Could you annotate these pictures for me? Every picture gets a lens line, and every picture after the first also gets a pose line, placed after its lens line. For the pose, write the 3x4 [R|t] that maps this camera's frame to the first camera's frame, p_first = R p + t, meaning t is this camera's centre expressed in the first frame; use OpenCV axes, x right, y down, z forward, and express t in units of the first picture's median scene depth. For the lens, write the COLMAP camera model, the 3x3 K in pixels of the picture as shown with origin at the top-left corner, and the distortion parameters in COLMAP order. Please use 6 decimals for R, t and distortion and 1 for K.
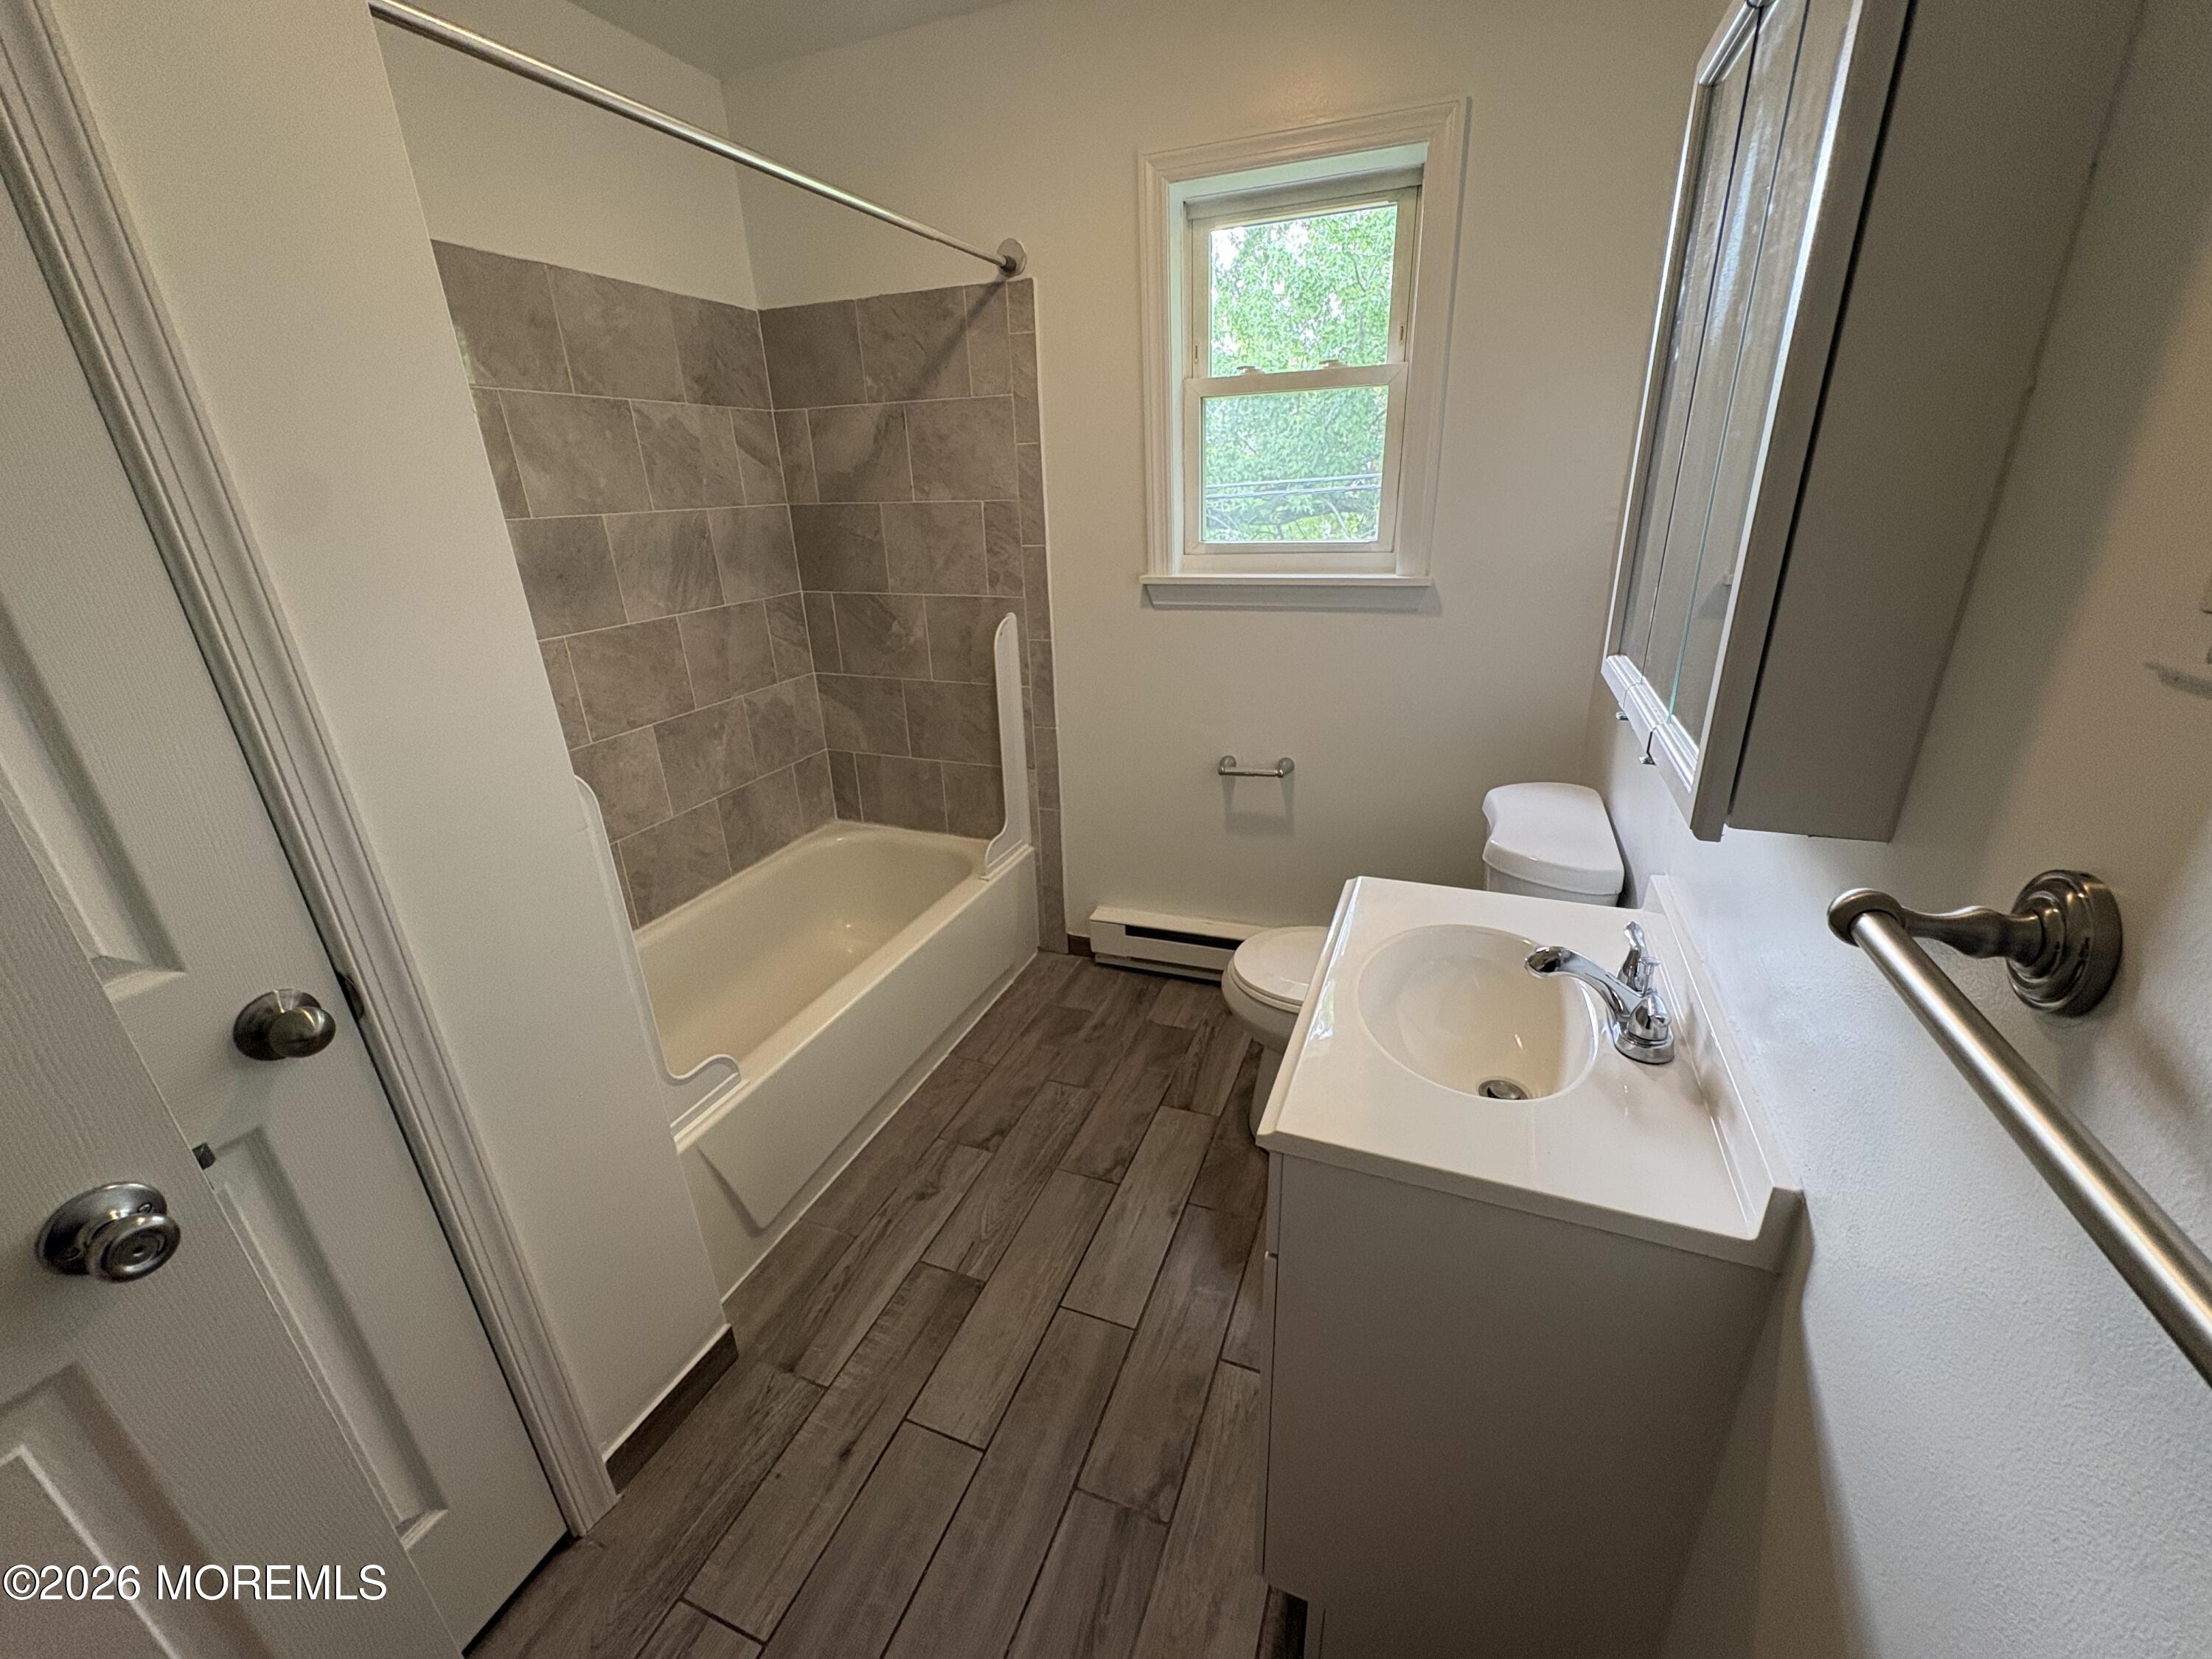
lens RADIAL K [[884.2, 0, 1111.0], [0, 884.2, 830.4], [0, 0, 1]] dist [0.000062, -0.000143]
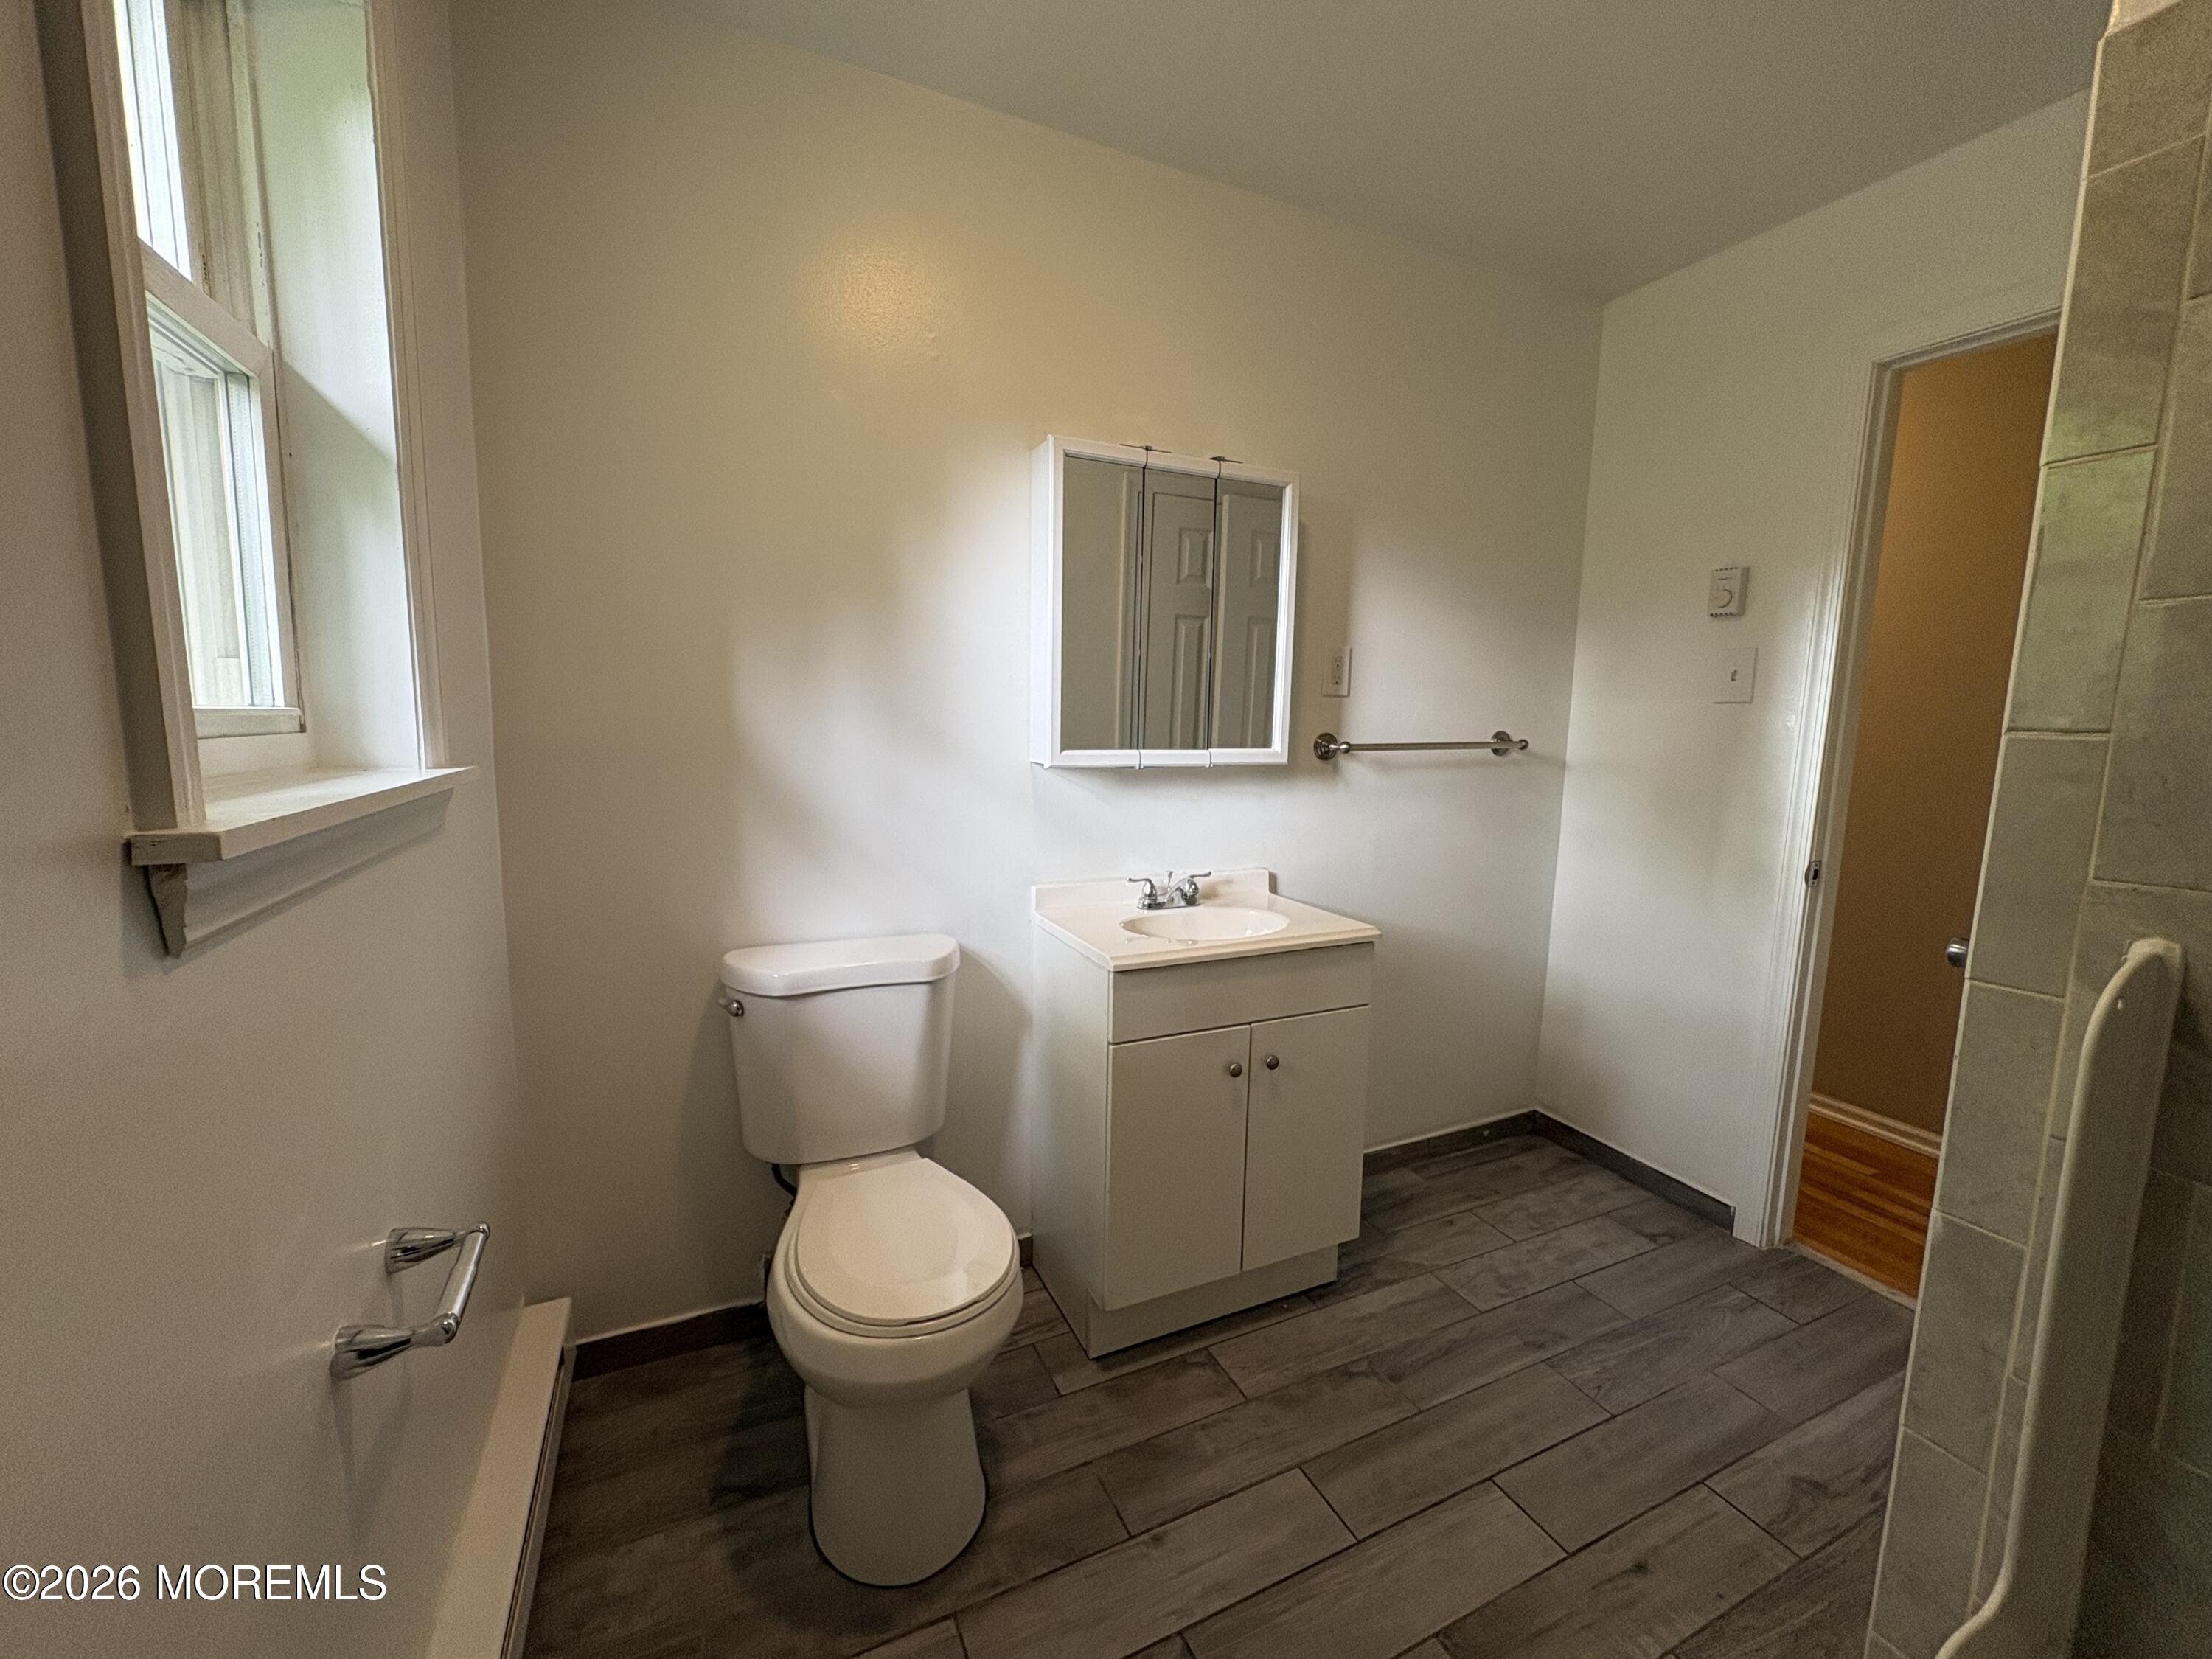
lens RADIAL K [[884.2, 0, 1106.5], [0, 884.2, 824.3], [0, 0, 1]] dist [0.000062, -0.000143]
pose [[-0.727720, -0.069864, 0.682307, -0.455310], [0.254647, 0.896173, 0.363358, -0.484231], [-0.636851, 0.438170, -0.634372, 1.552455]]
